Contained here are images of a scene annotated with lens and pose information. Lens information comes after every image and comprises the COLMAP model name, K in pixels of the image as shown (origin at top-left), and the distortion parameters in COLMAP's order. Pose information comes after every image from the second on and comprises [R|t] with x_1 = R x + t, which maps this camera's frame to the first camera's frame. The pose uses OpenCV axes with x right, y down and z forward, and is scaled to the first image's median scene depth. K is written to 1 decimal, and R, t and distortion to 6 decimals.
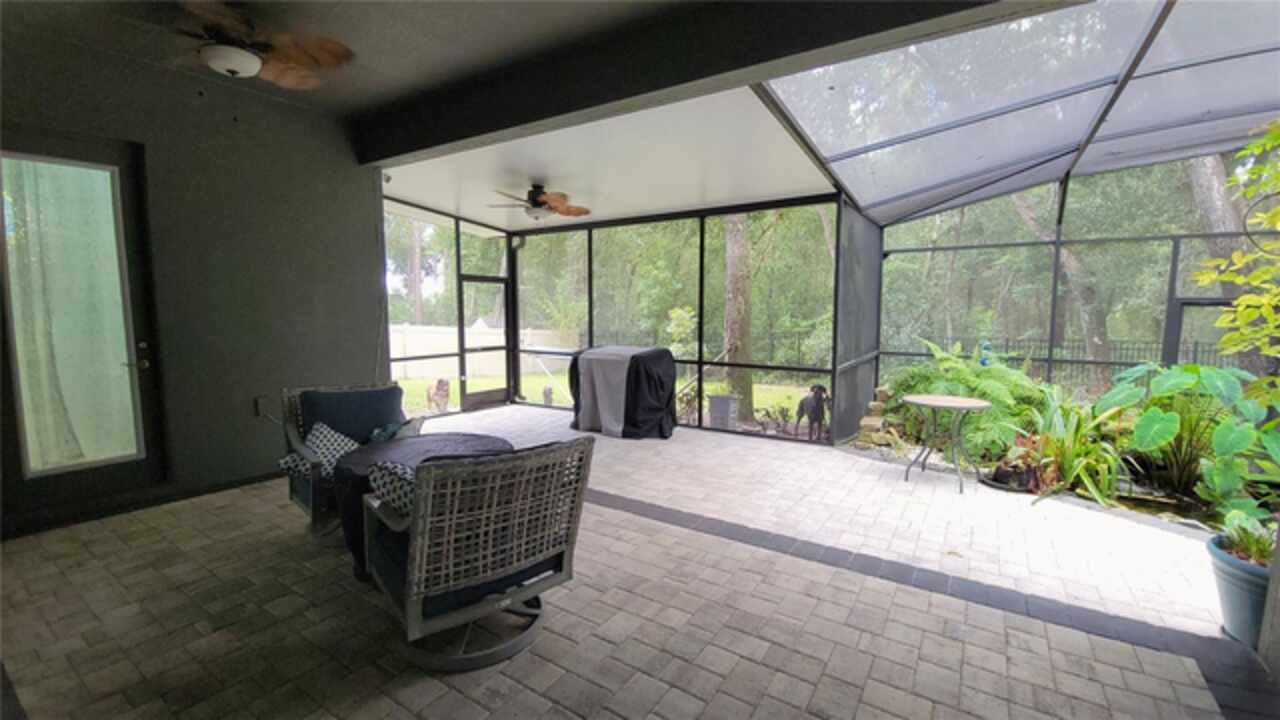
lens RADIAL K [[515.2, 0, 642.8], [0, 515.2, 359.4], [0, 0, 1]] dist [0.002644, -0.004352]
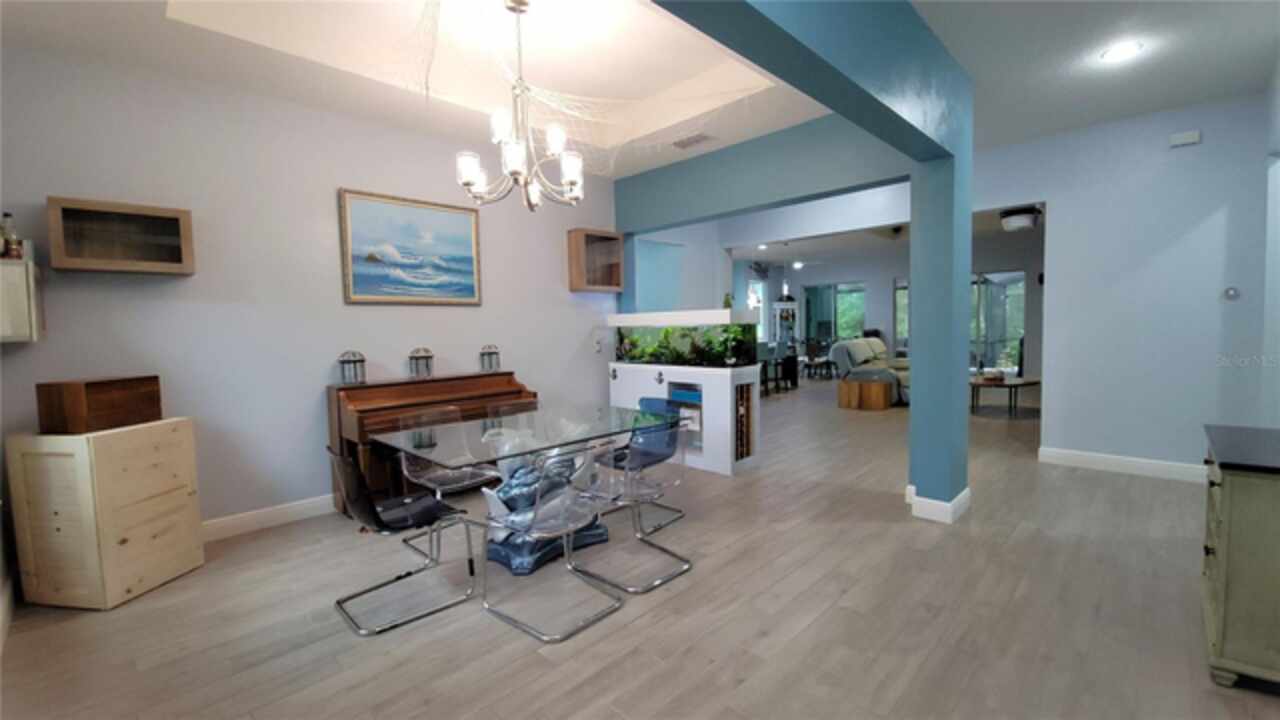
lens RADIAL K [[515.2, 0, 639.0], [0, 515.2, 360.9], [0, 0, 1]] dist [0.002644, -0.004352]
pose [[0.976815, -0.007687, -0.213949, -0.841898], [0.001476, 0.999573, -0.029177, 0.197831], [0.214082, 0.028185, 0.976409, -2.067858]]
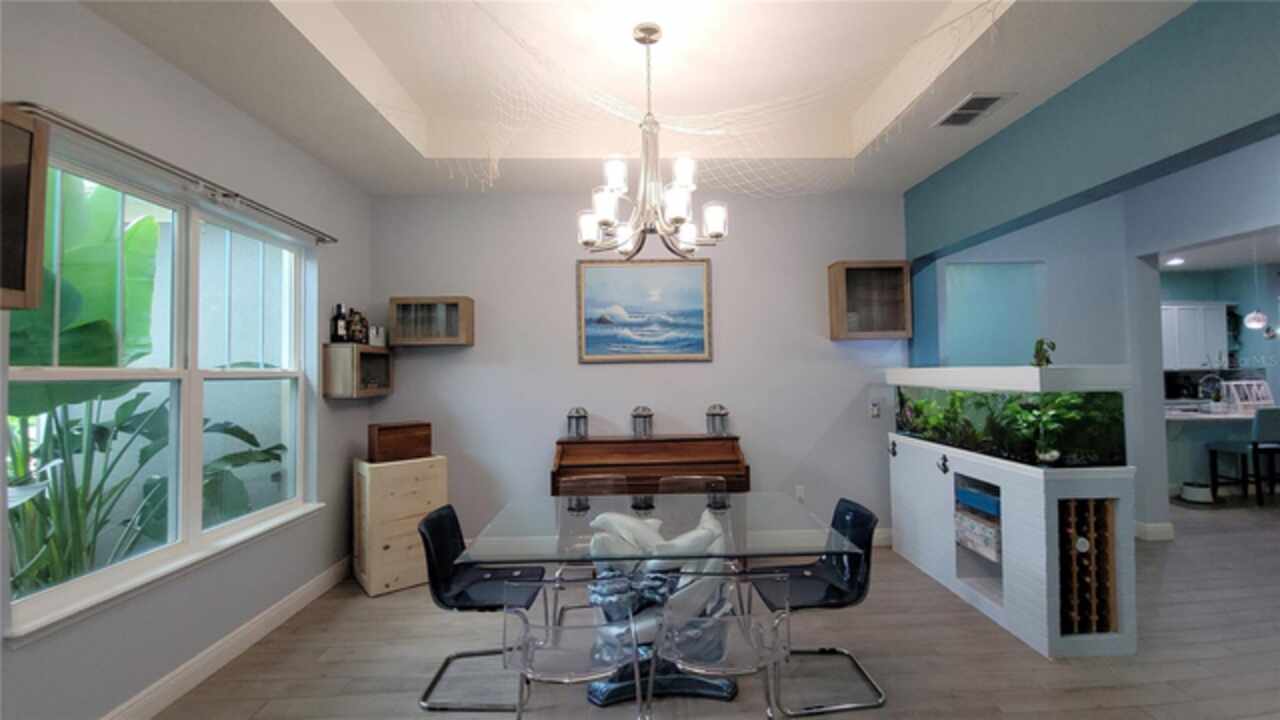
lens RADIAL K [[515.2, 0, 646.9], [0, 515.2, 358.9], [0, 0, 1]] dist [0.002644, -0.004352]
pose [[0.568577, -0.030672, -0.822058, -0.707960], [-0.063979, 0.994629, -0.081362, 0.153586], [0.820138, 0.098855, 0.563561, -1.846474]]
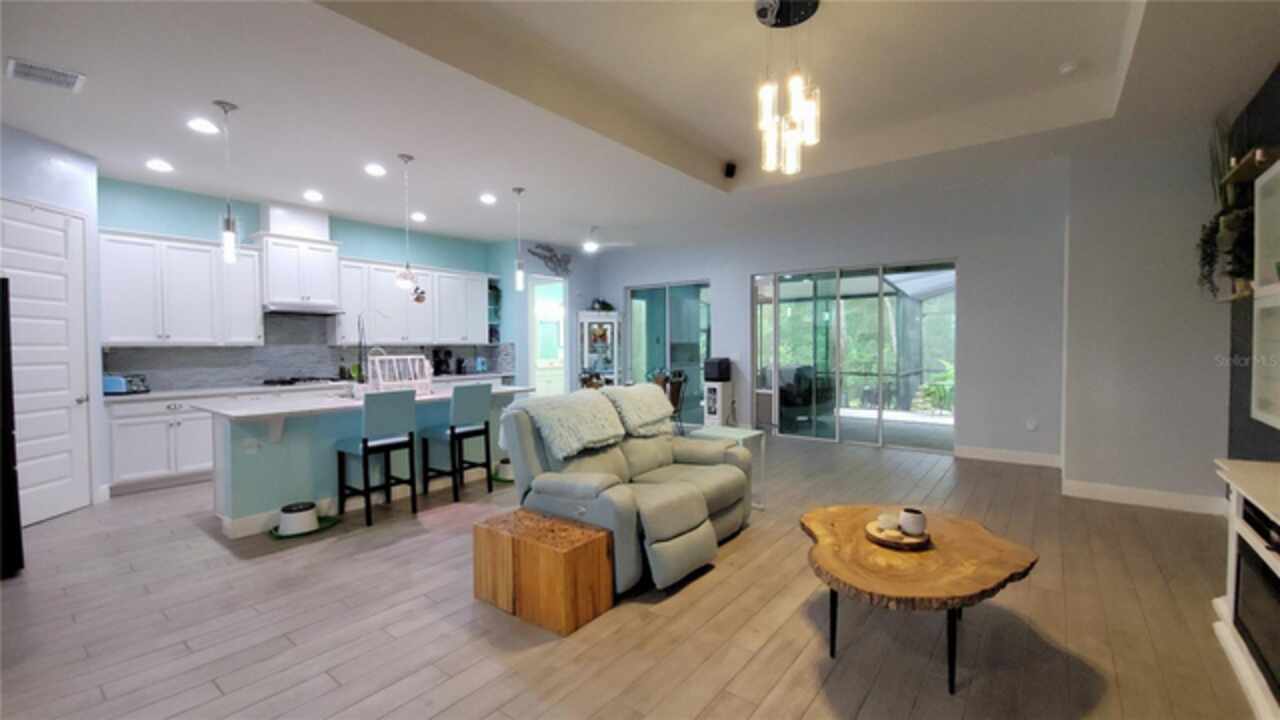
lens RADIAL K [[515.2, 0, 645.4], [0, 515.2, 361.8], [0, 0, 1]] dist [0.002644, -0.004352]
pose [[0.996223, -0.003810, -0.086743, -0.440255], [-0.001877, 0.997859, -0.065381, 0.102825], [0.086807, 0.065297, 0.994083, -1.105578]]
